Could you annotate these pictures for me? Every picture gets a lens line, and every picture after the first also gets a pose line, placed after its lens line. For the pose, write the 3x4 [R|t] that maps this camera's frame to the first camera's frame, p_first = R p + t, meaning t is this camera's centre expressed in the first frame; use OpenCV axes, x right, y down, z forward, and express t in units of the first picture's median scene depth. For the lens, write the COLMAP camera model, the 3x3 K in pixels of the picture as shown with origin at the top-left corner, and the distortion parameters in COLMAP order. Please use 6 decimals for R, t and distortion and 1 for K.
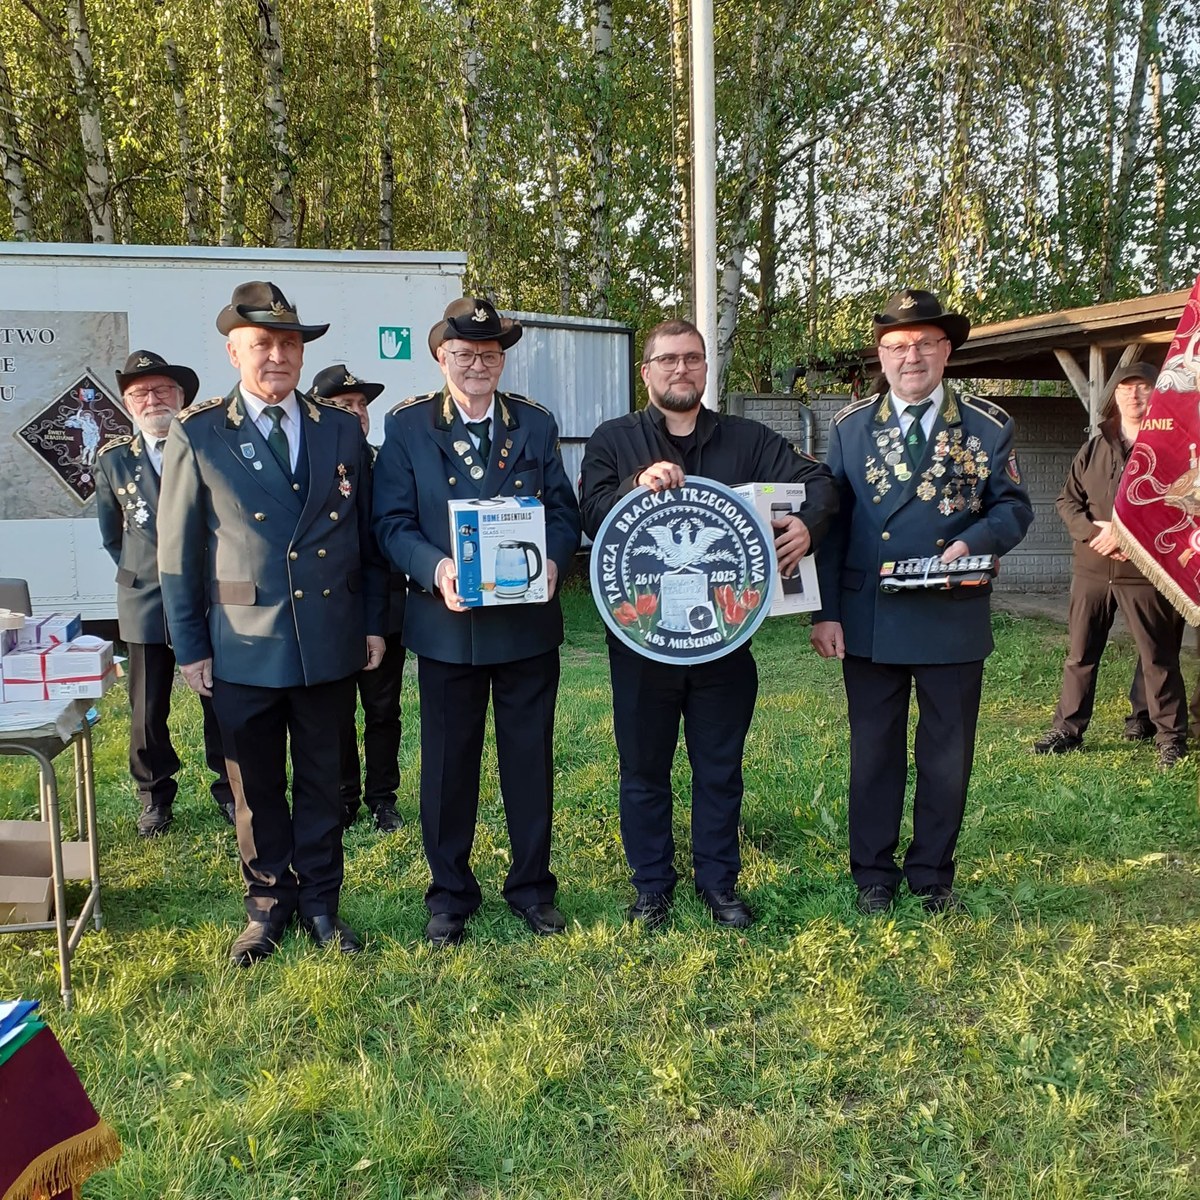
lens RADIAL K [[1290.9, 0, 612.9], [0, 1290.9, 597.8], [0, 0, 1]] dist [0.101360, -0.200765]
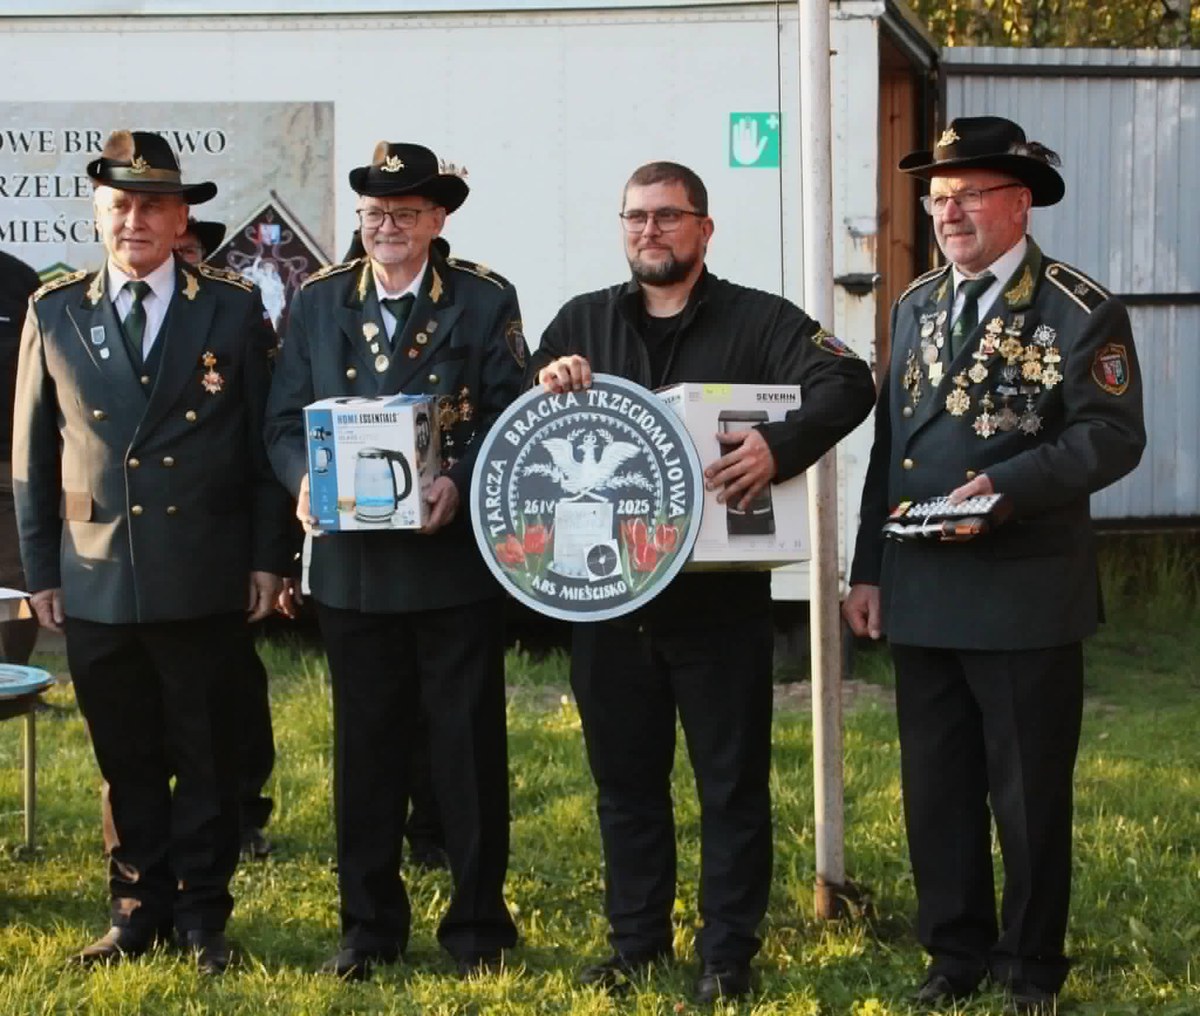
lens RADIAL K [[3189.2, 0, 642.5], [0, 3189.2, 509.8], [0, 0, 1]] dist [-0.007593, 3.474149]
pose [[0.915193, 0.034035, -0.401576, 0.823334], [-0.054210, 0.997768, -0.038981, 0.056177], [0.399353, 0.057445, 0.914996, -0.689908]]
